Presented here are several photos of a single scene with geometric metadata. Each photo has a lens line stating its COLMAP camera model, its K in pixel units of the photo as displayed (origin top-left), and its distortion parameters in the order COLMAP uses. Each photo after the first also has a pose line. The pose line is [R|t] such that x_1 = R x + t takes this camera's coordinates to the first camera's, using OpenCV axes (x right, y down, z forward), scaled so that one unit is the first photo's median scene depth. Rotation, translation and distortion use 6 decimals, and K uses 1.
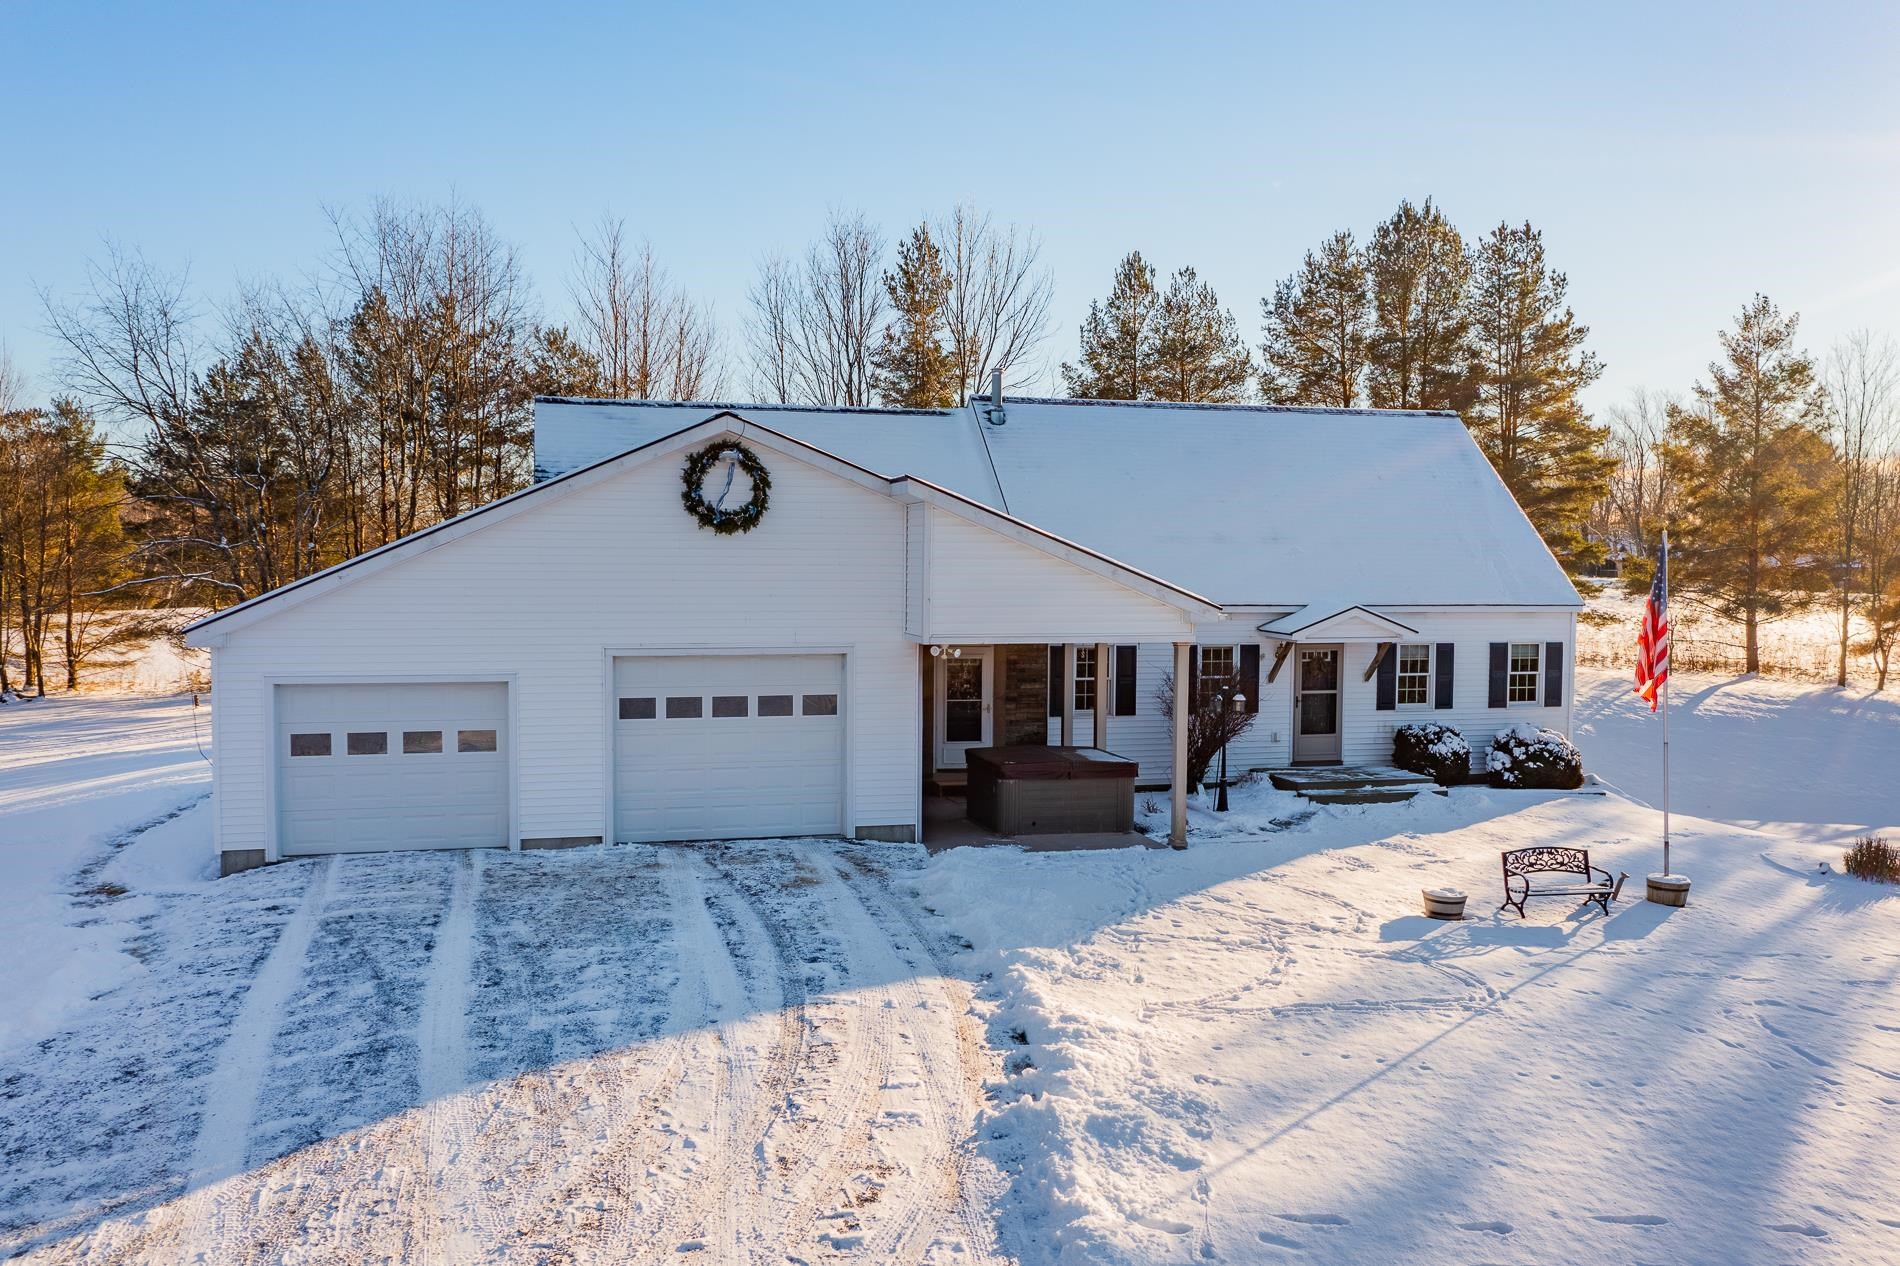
lens RADIAL K [[1510.6, 0, 944.9], [0, 1510.6, 631.3], [0, 0, 1]] dist [-0.010287, 0.012017]
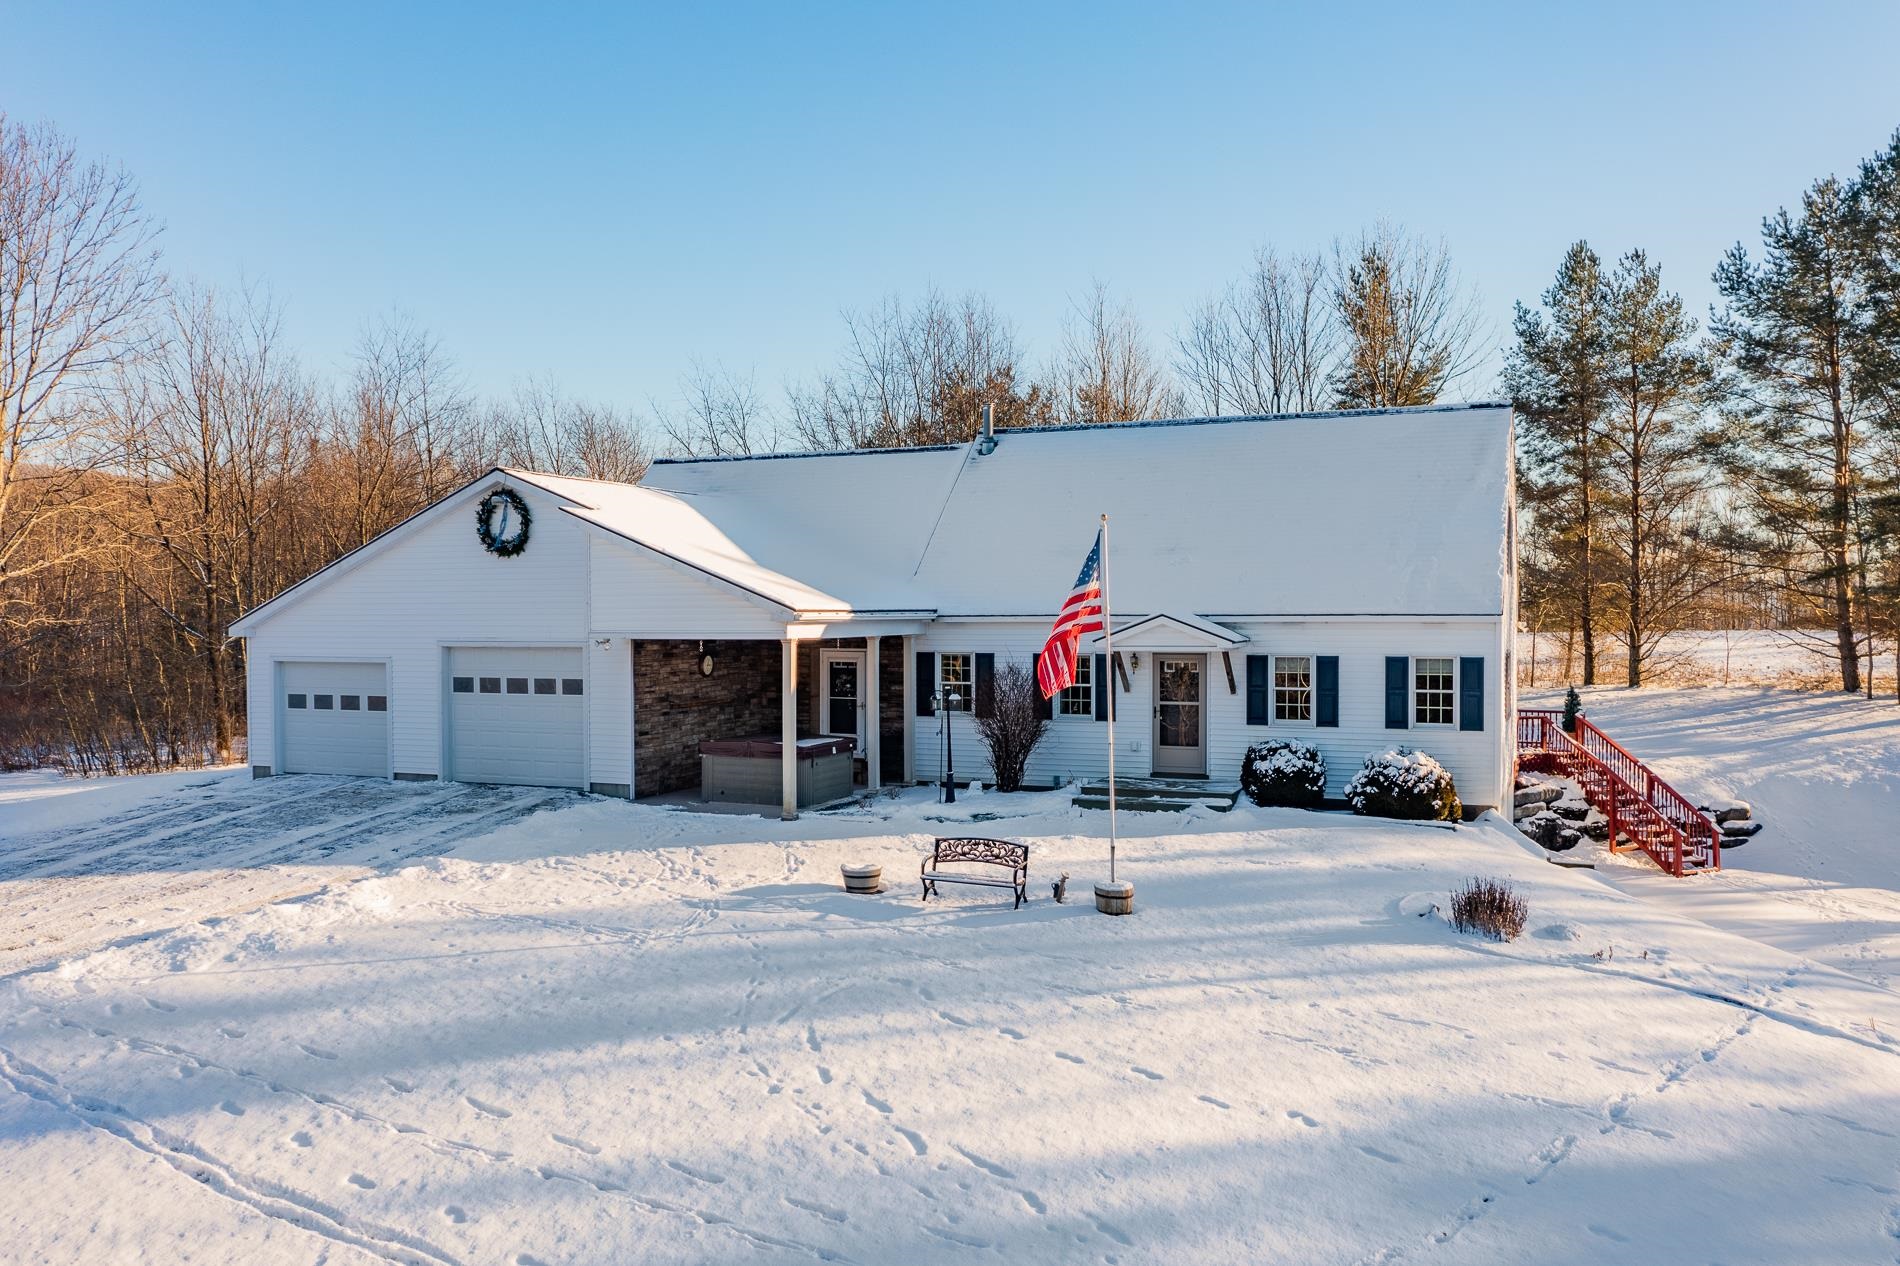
lens RADIAL K [[1510.6, 0, 936.8], [0, 1510.6, 631.6], [0, 0, 1]] dist [-0.010287, 0.012017]
pose [[0.795621, 0.000441, -0.605795, 0.738520], [-0.018457, 0.999553, -0.023513, 0.020074], [0.605514, 0.029888, 0.795273, 0.118827]]
